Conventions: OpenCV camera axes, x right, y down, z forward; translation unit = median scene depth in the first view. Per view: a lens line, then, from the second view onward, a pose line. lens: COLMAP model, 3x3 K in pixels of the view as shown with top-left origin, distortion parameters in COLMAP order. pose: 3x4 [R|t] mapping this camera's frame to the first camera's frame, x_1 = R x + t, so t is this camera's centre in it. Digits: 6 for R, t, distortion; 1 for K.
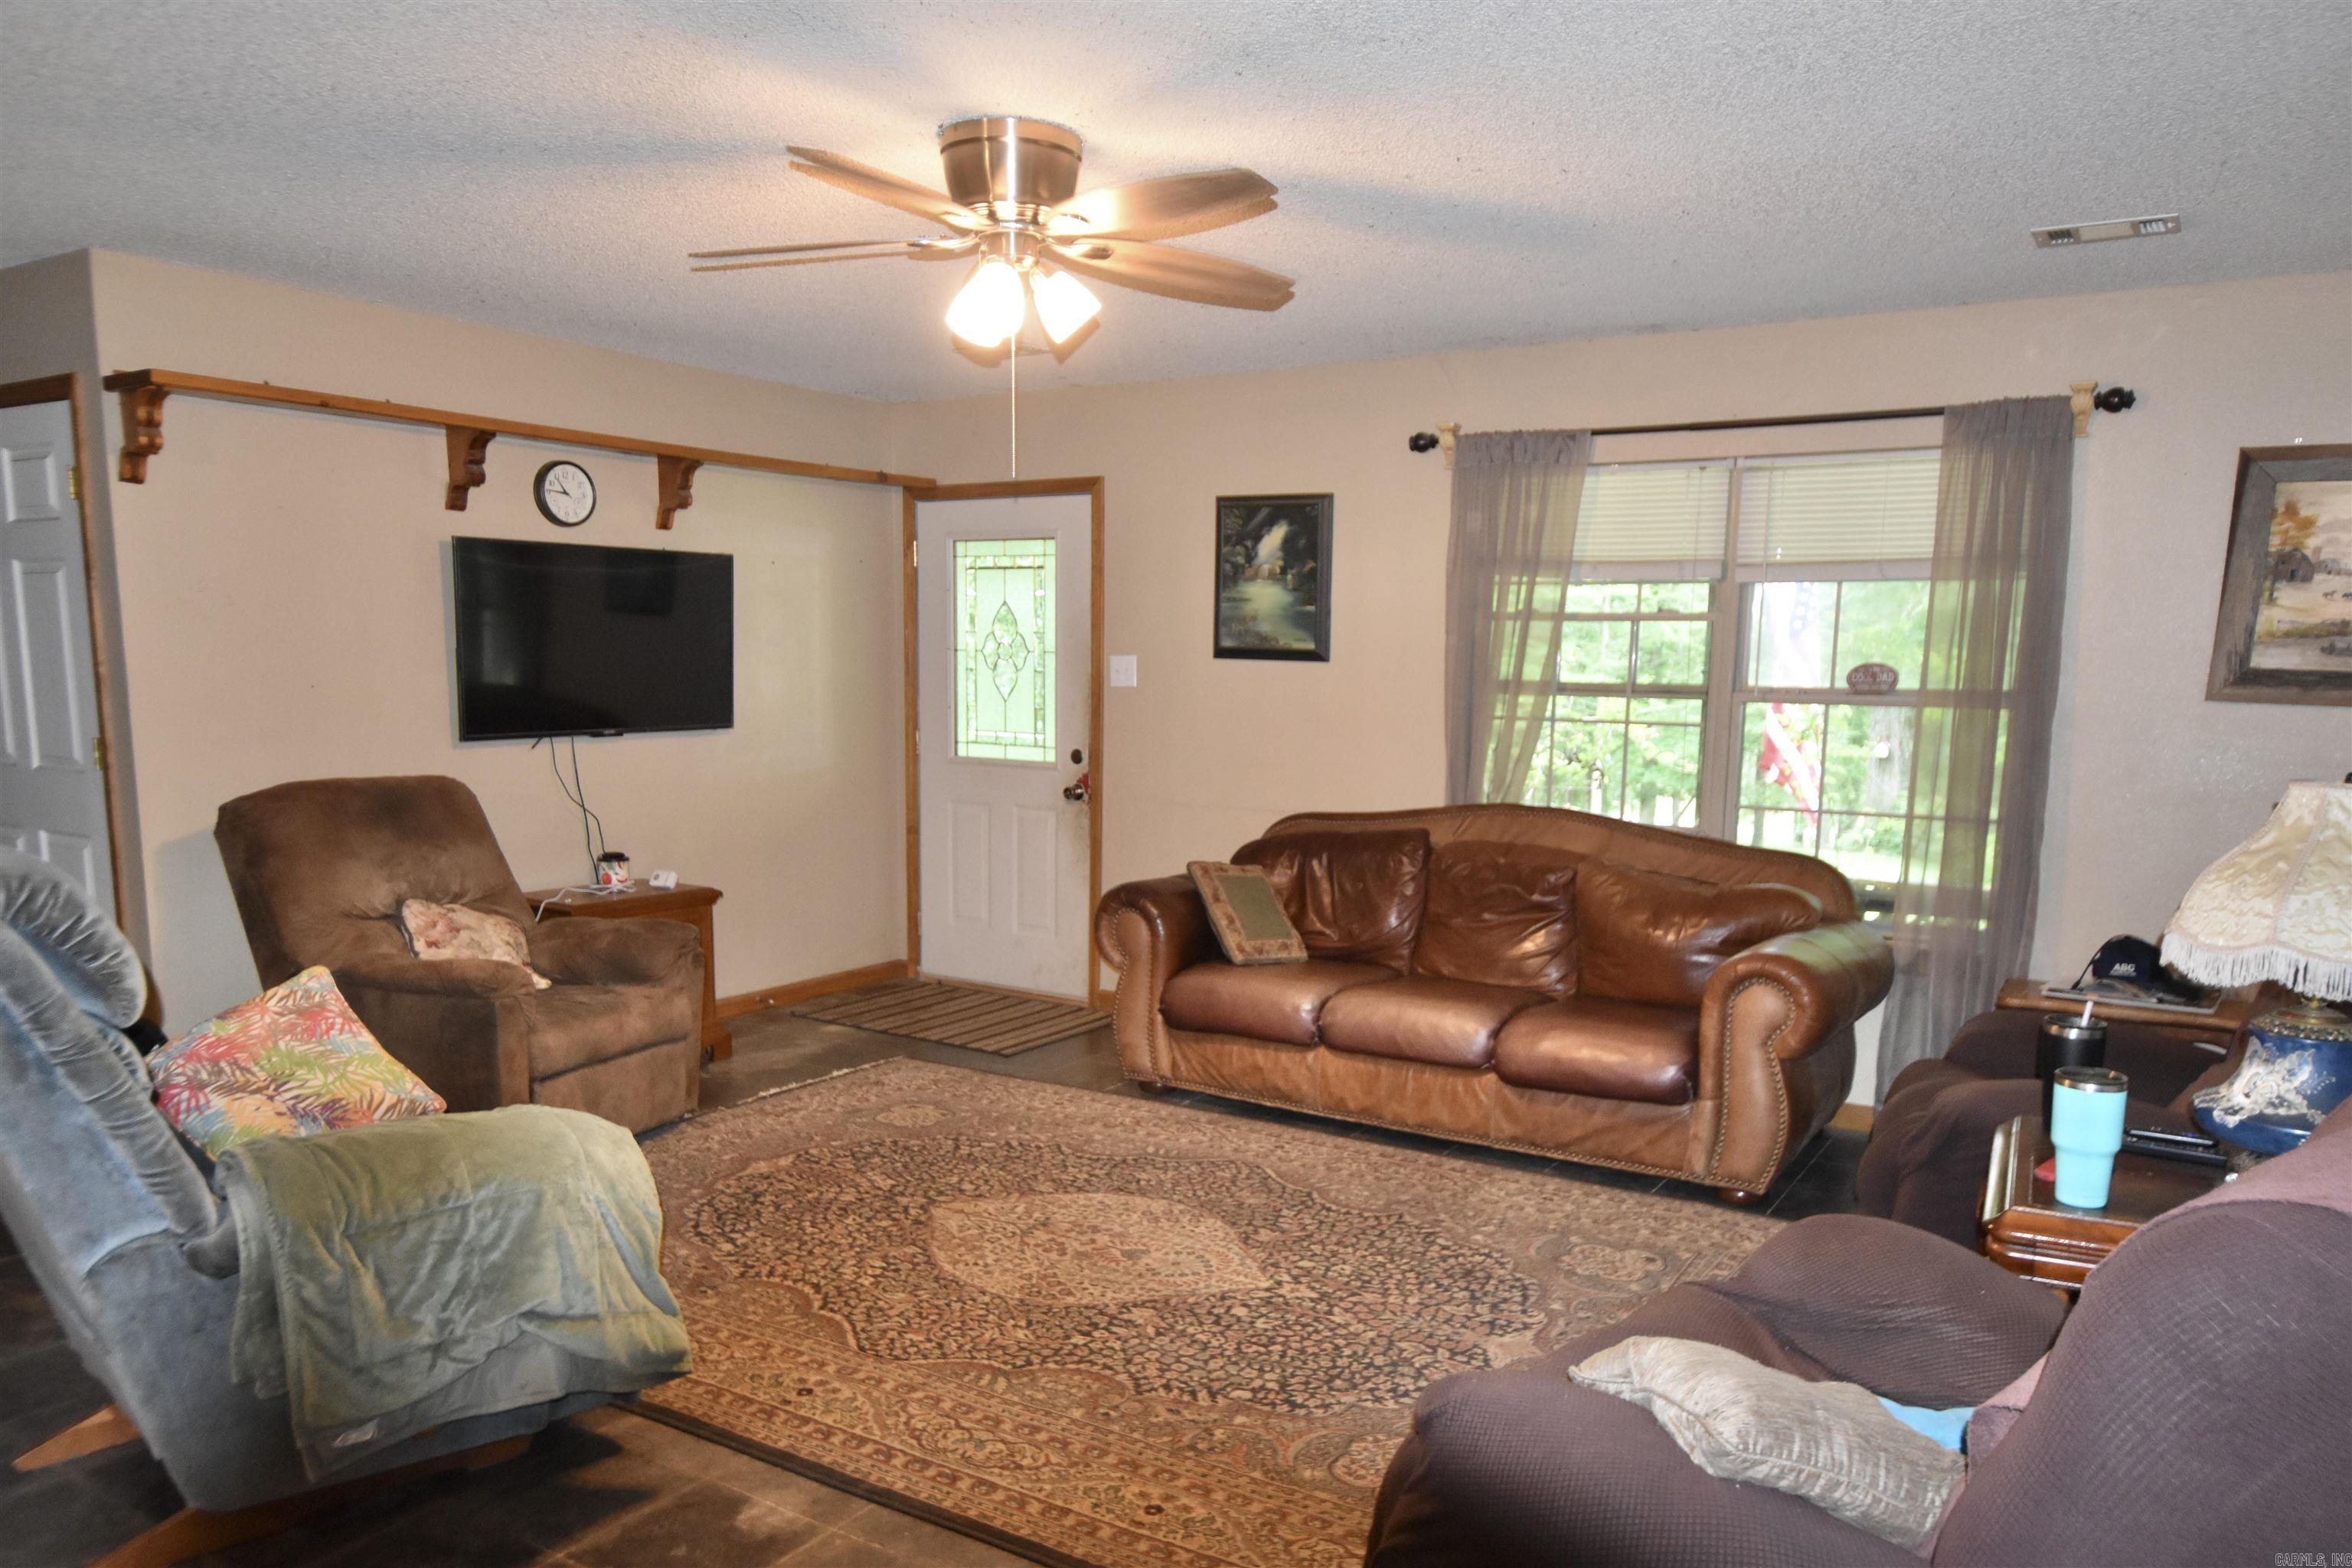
lens RADIAL K [[1598.2, 0, 1201.6], [0, 1598.2, 882.2], [0, 0, 1]] dist [0.041671, -0.034411]
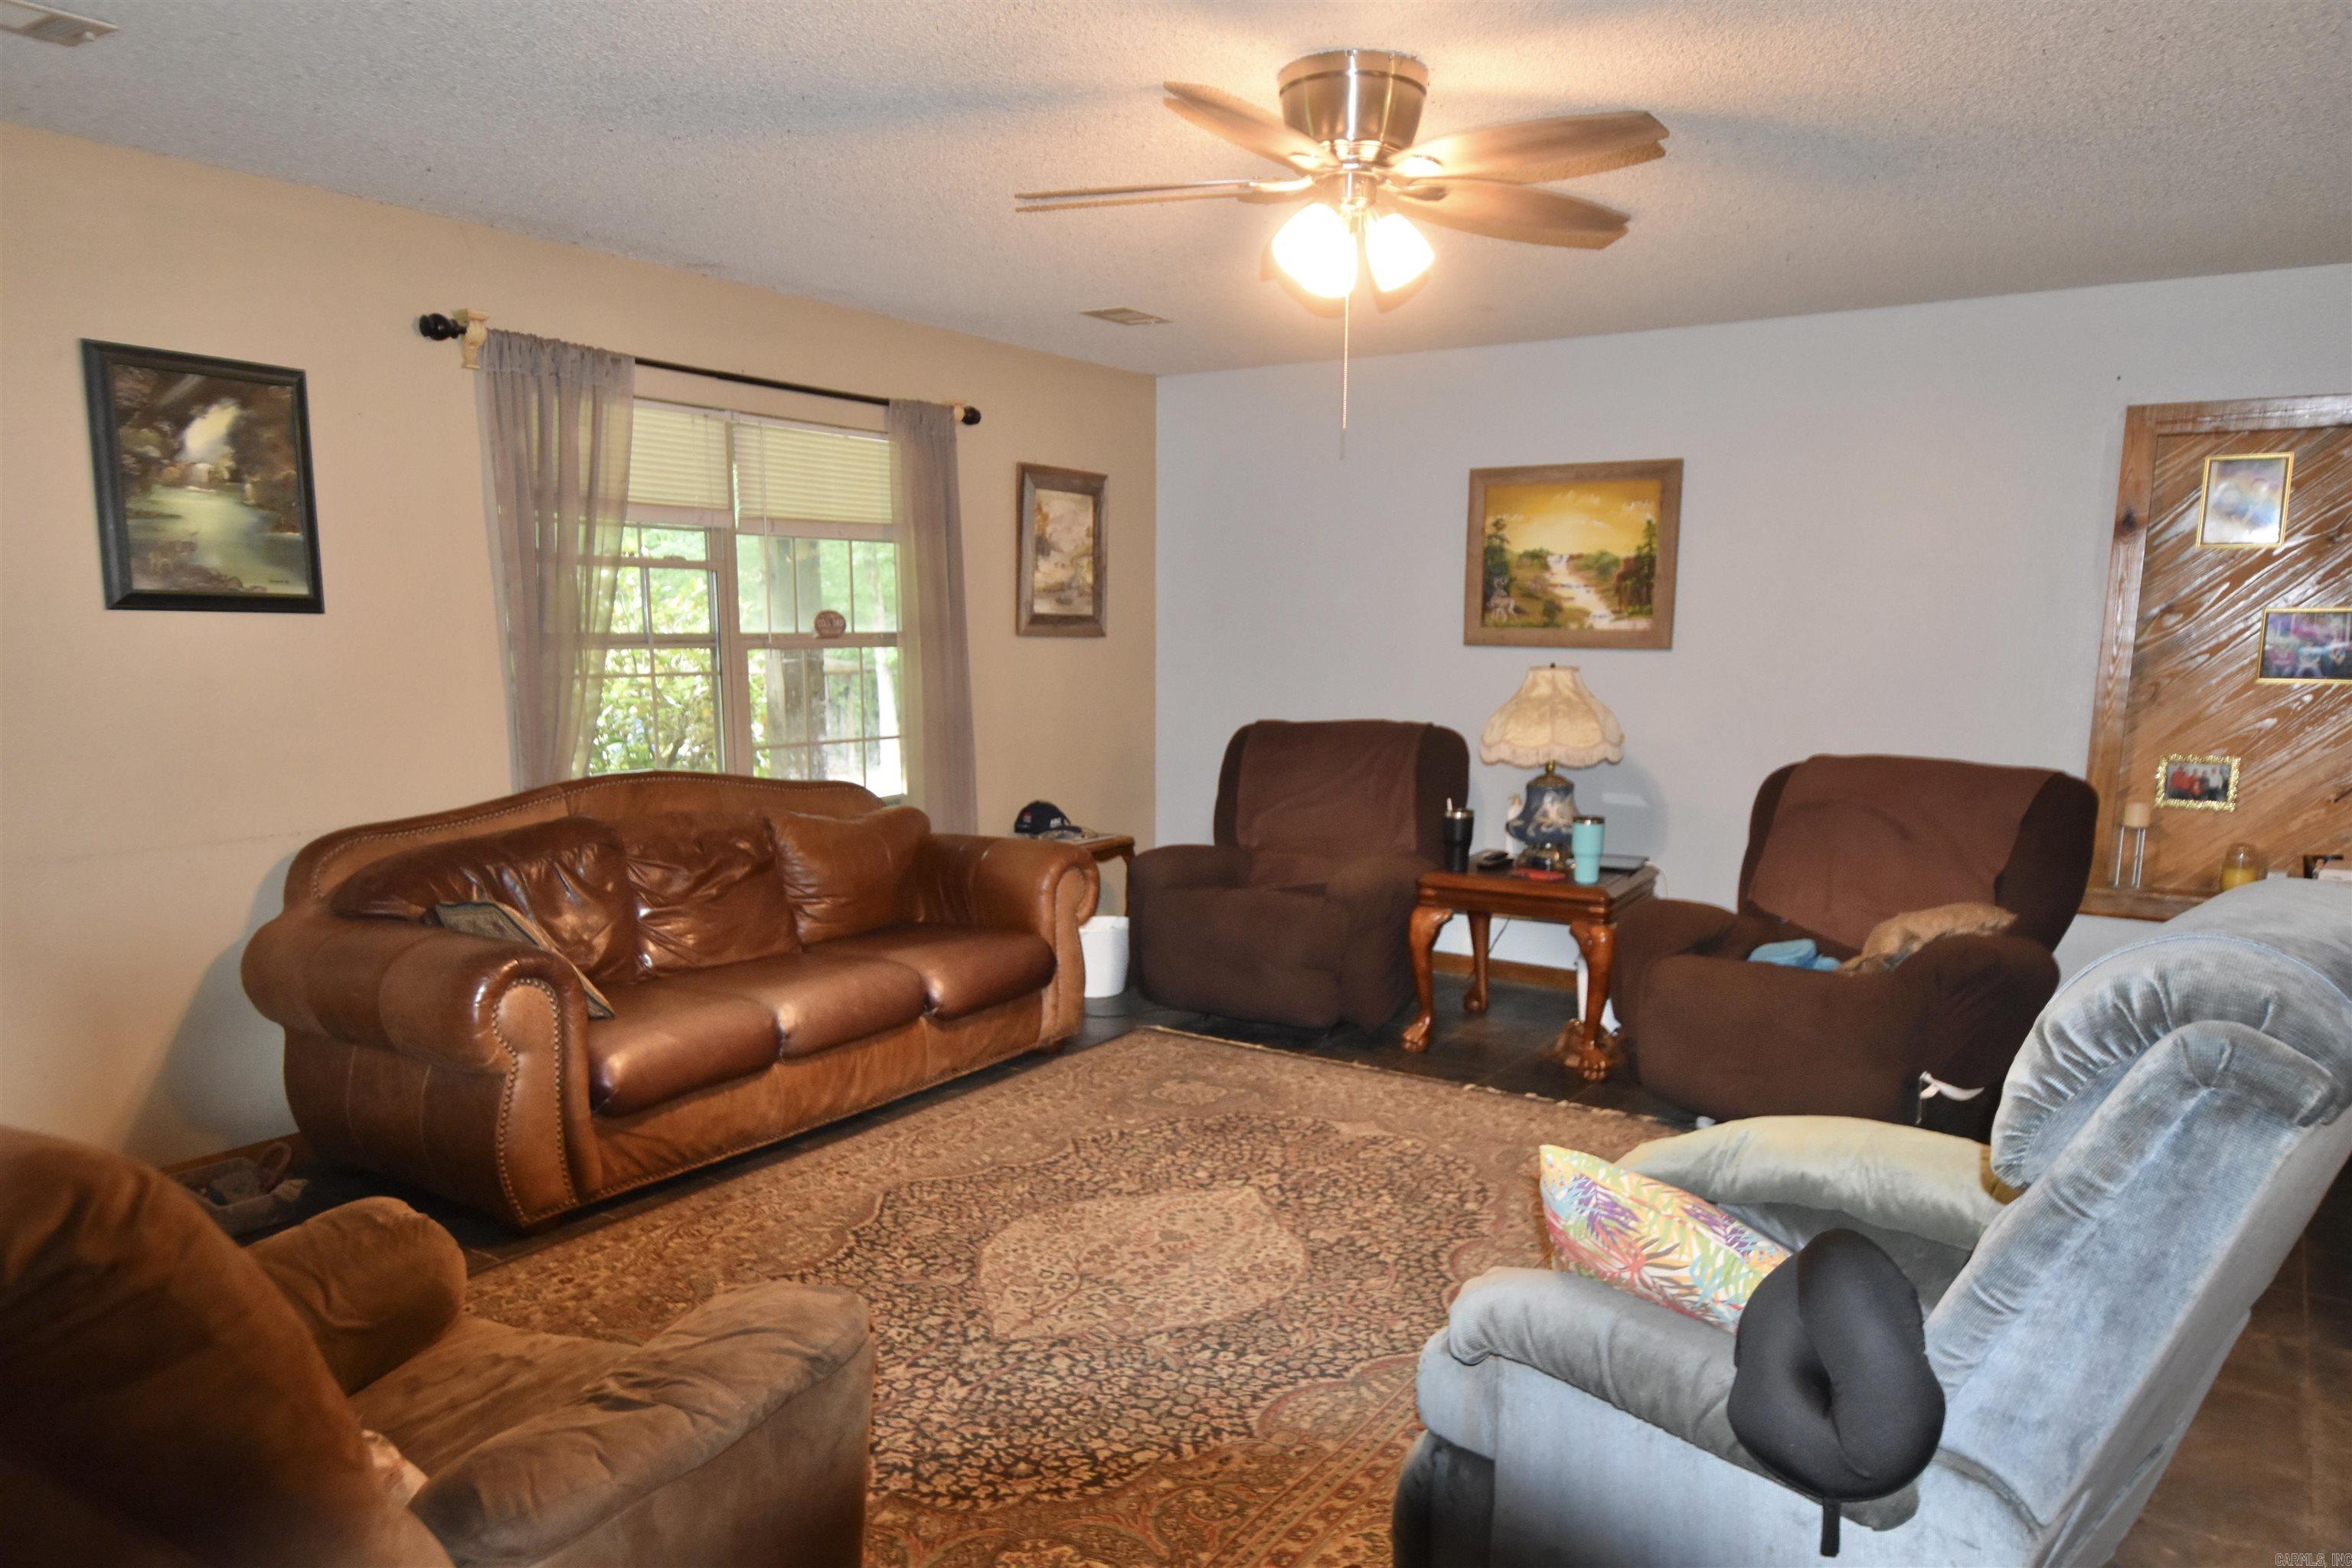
lens RADIAL K [[1598.2, 0, 1201.6], [0, 1598.2, 882.2], [0, 0, 1]] dist [0.041671, -0.034411]
pose [[0.027566, -0.179267, 0.983414, -0.694521], [0.135315, 0.975402, 0.174014, -0.103609], [-0.990419, 0.128274, 0.051146, 0.659309]]
